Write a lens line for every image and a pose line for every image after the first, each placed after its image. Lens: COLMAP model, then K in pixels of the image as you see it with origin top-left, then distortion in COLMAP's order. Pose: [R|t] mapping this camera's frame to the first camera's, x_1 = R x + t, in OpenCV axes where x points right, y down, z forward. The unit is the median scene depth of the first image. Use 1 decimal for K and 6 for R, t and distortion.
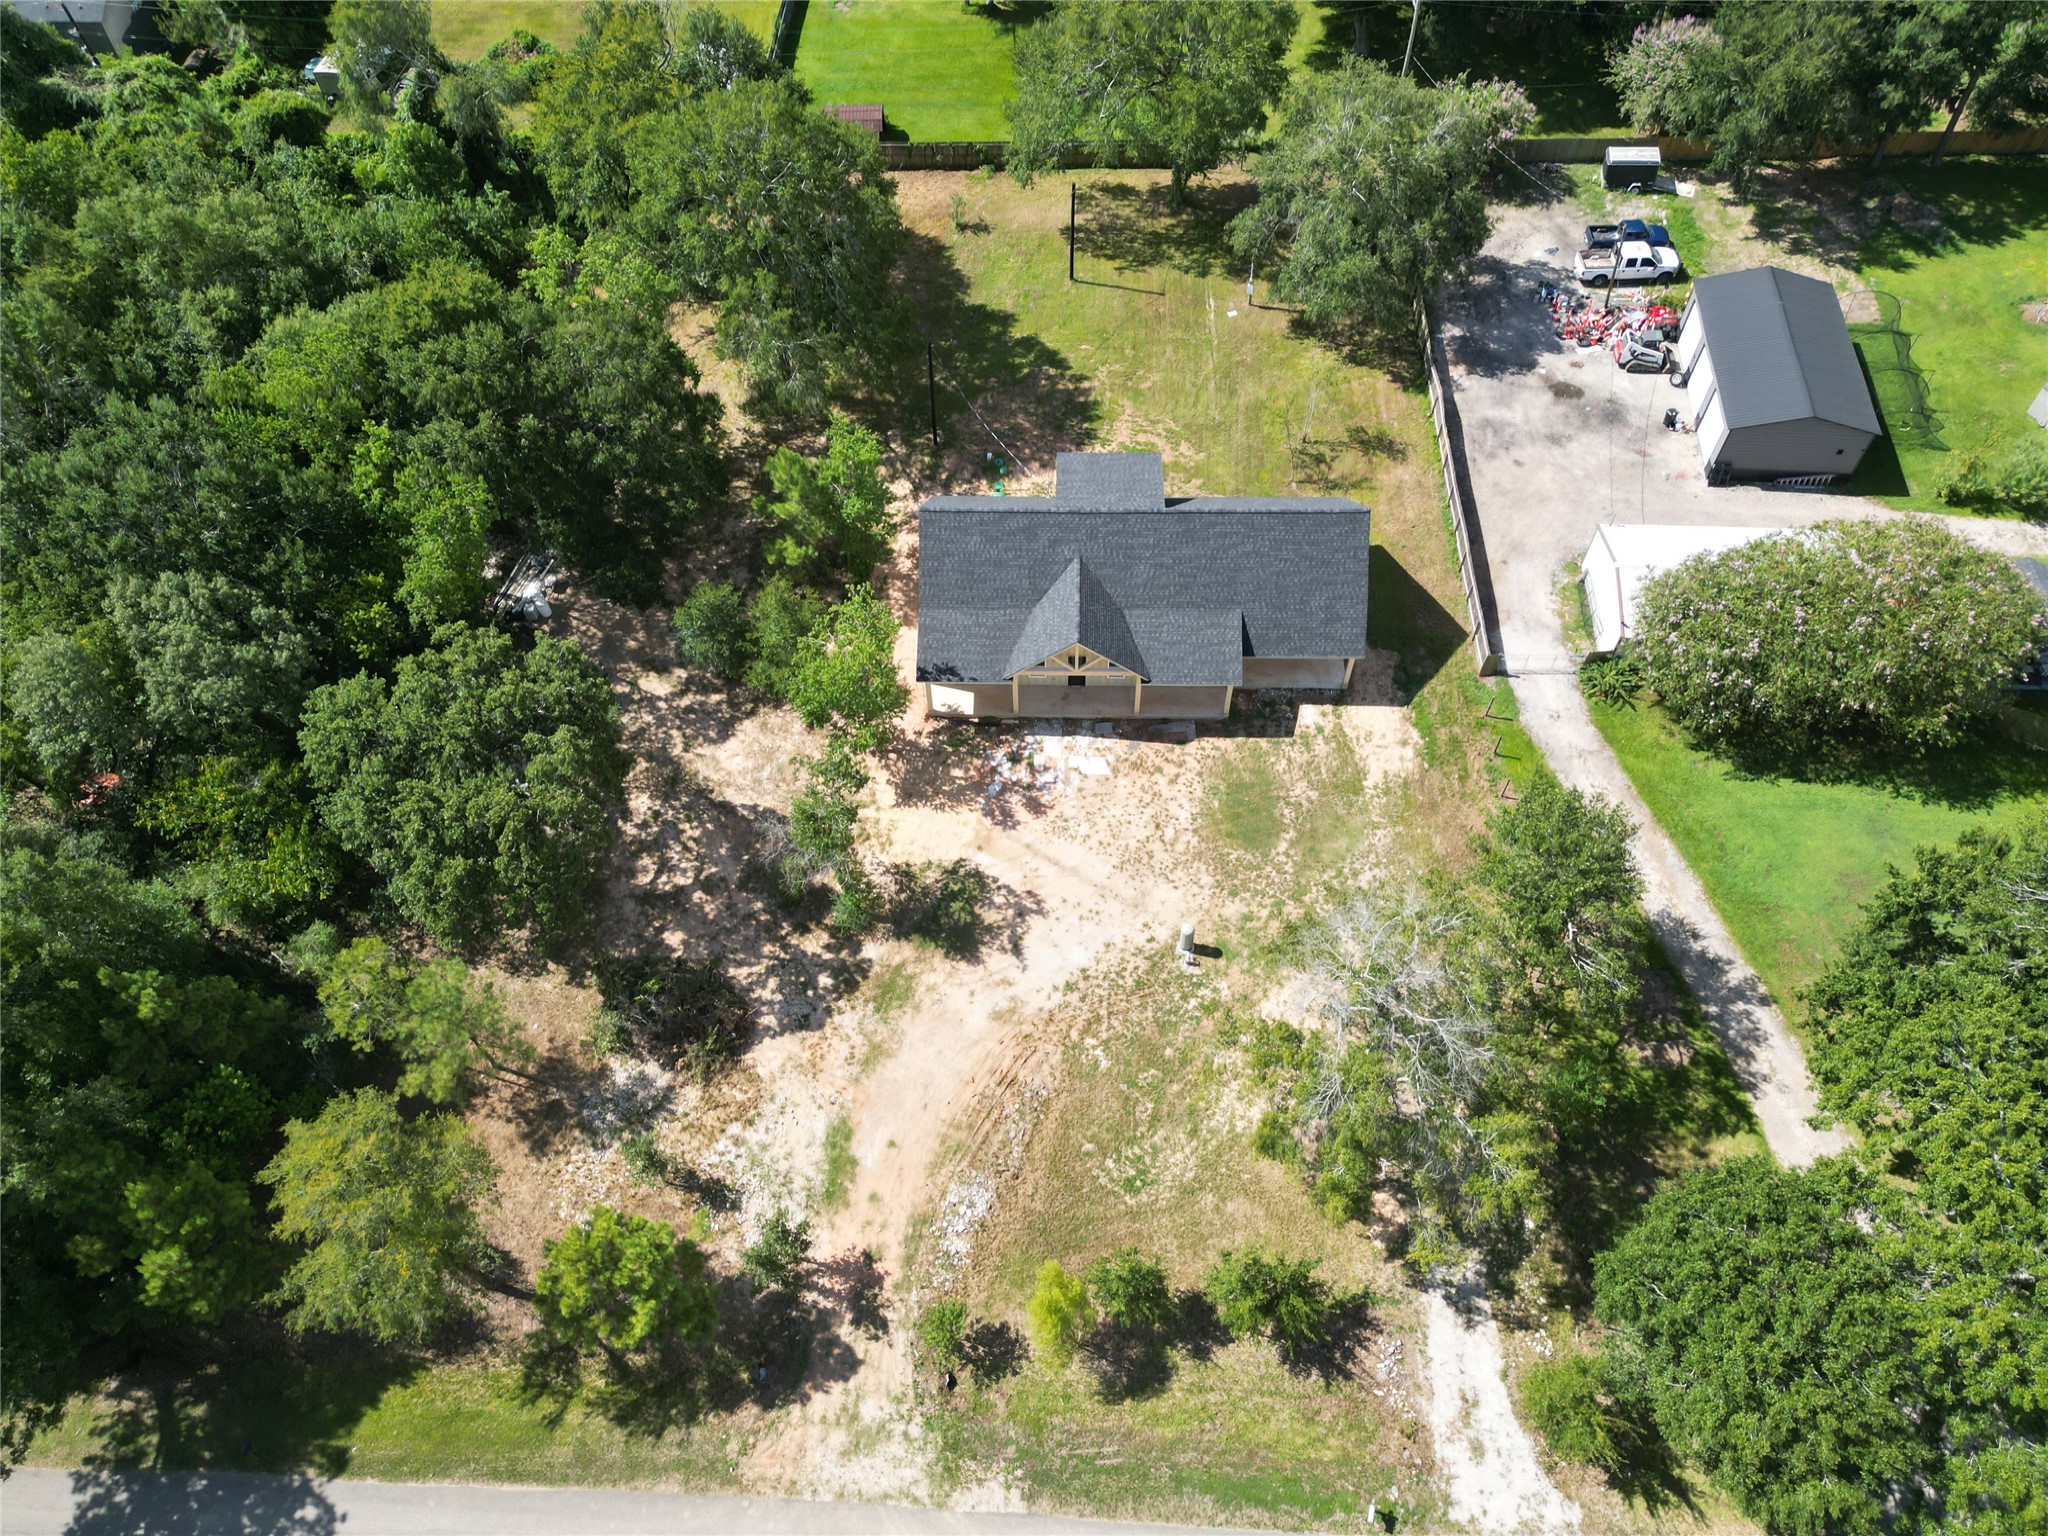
lens RADIAL K [[1481.2, 0, 1024.7], [0, 1481.2, 701.4], [0, 0, 1]] dist [0.011789, -0.001168]
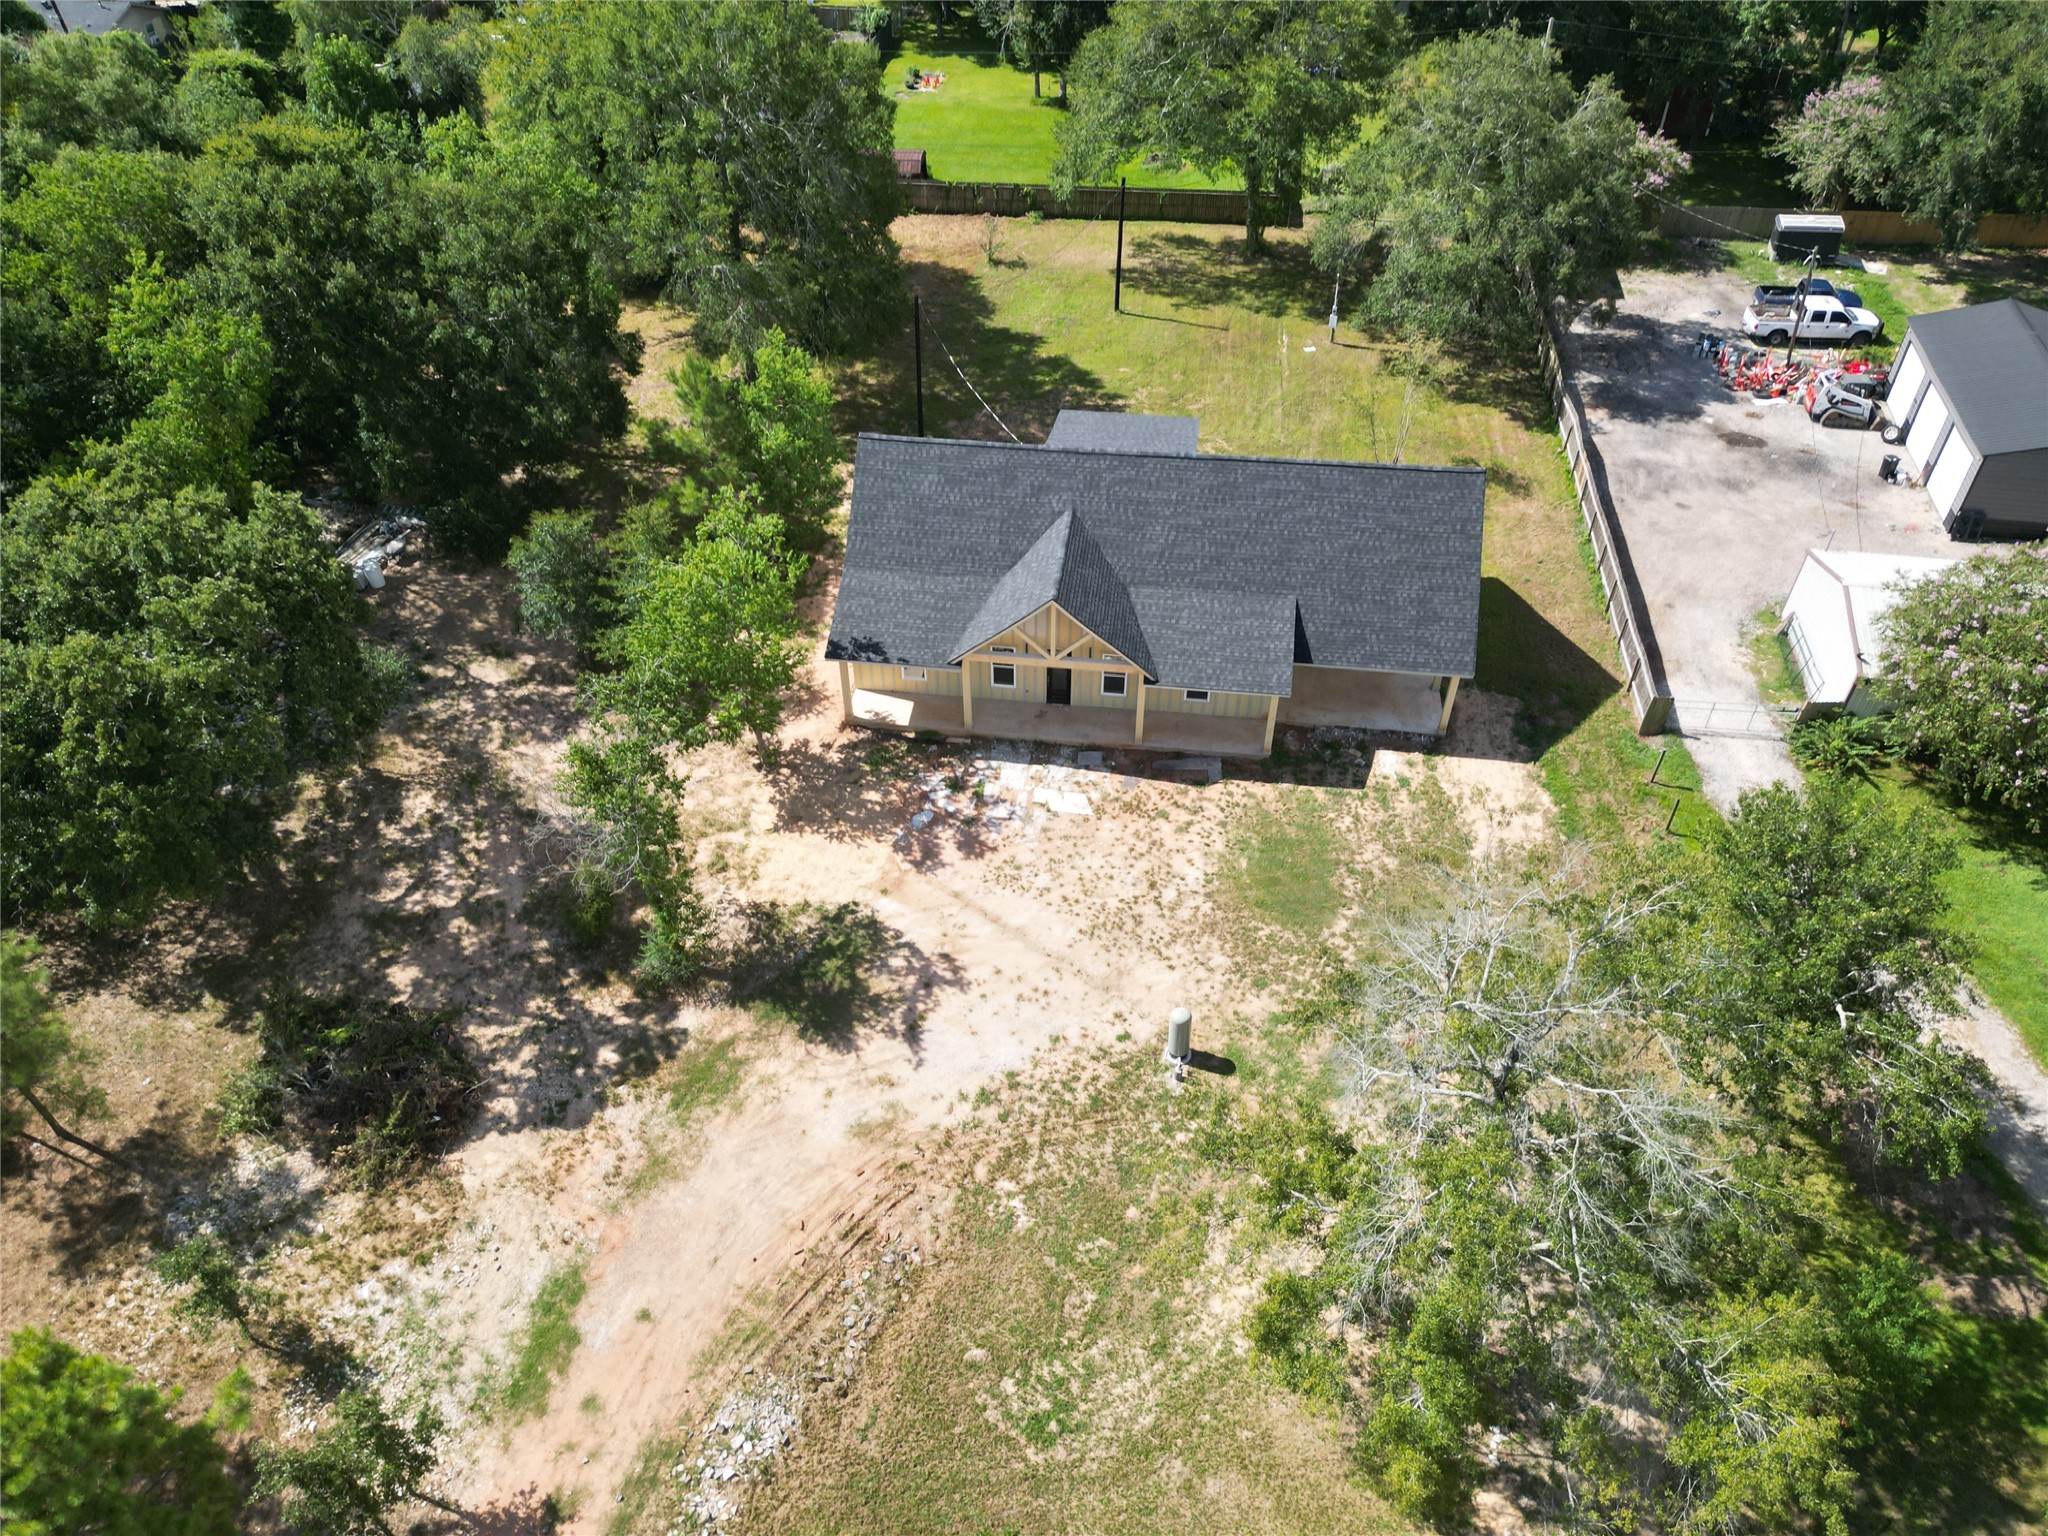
lens RADIAL K [[1481.2, 0, 1024.7], [0, 1481.2, 701.4], [0, 0, 1]] dist [0.011789, -0.001168]
pose [[0.994993, 0.075987, -0.064919, 0.066750], [-0.088373, 0.972293, -0.216419, 0.147010], [0.046675, 0.221072, 0.974140, 0.317319]]
